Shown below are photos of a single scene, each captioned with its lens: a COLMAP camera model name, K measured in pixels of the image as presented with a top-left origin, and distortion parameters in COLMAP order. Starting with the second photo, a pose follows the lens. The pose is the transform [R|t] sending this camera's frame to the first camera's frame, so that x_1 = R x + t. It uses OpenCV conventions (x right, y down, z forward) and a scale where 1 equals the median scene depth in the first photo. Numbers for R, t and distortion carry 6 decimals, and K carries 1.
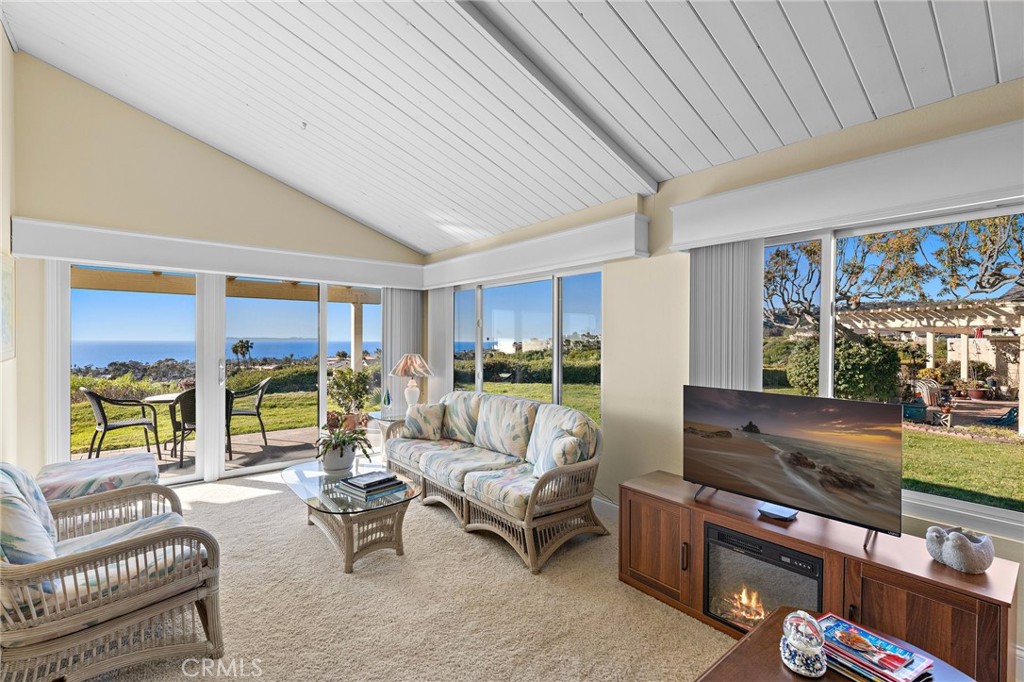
lens RADIAL K [[463.4, 0, 507.9], [0, 463.4, 345.1], [0, 0, 1]] dist [0.001496, 0.000432]
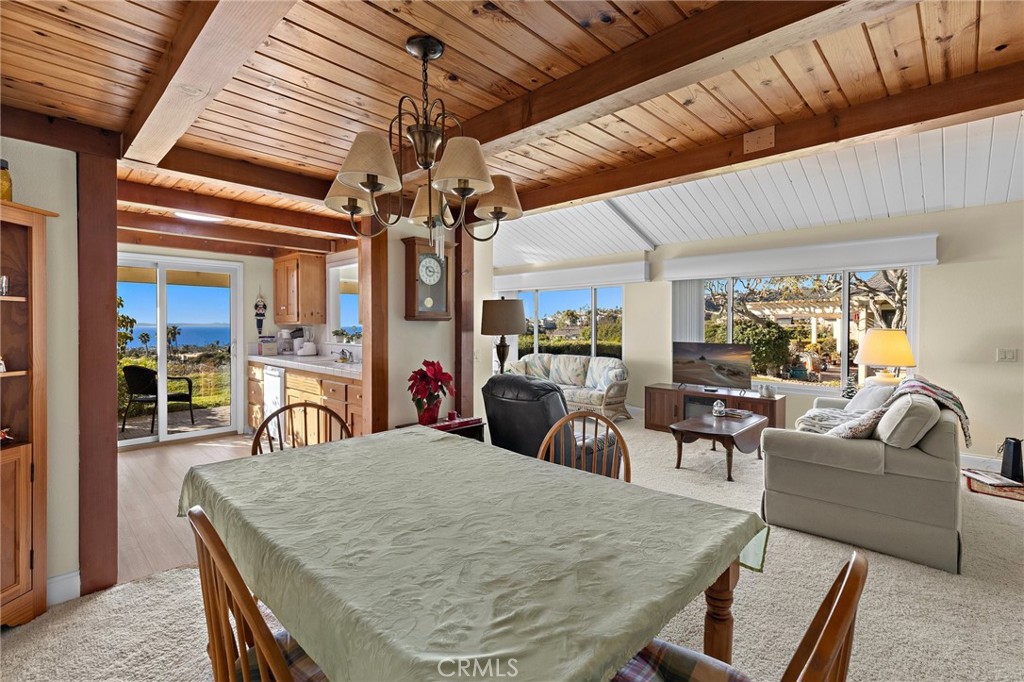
lens RADIAL K [[463.4, 0, 504.4], [0, 463.4, 330.1], [0, 0, 1]] dist [0.001496, 0.000432]
pose [[0.993110, -0.005323, 0.117062, -0.422808], [0.005273, 0.999986, 0.000741, 0.012256], [-0.117064, -0.000119, 0.993124, -0.698795]]
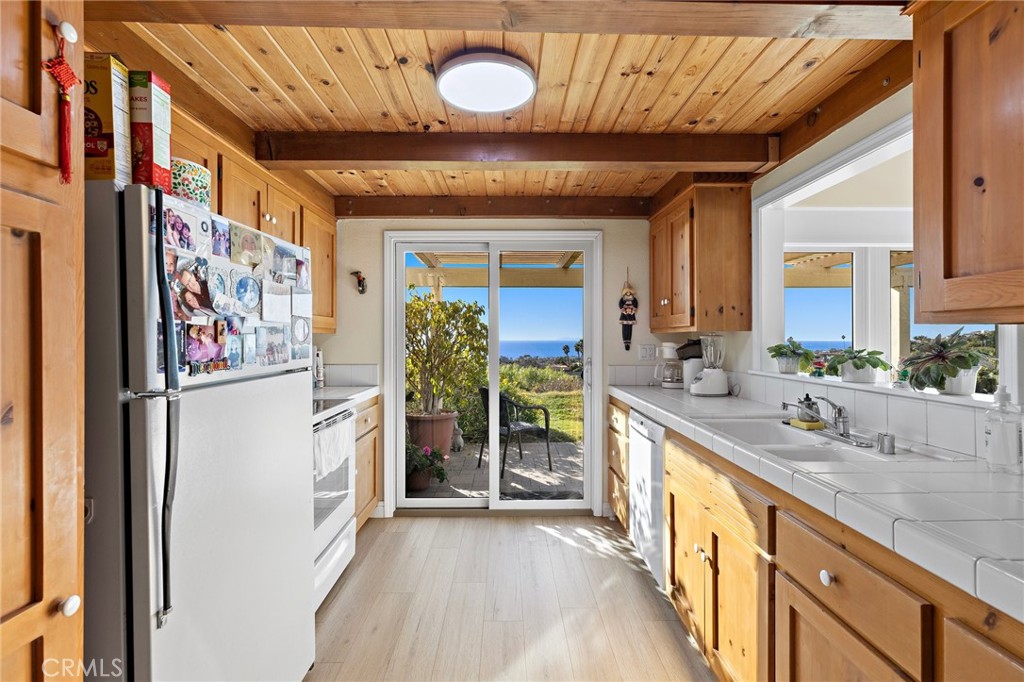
lens RADIAL K [[463.4, 0, 508.7], [0, 463.4, 337.4], [0, 0, 1]] dist [0.001496, 0.000432]
pose [[0.784359, -0.006565, -0.620273, -0.640667], [-0.002695, 0.999899, -0.013990, 0.010840], [0.620301, 0.012645, 0.784262, -0.019565]]
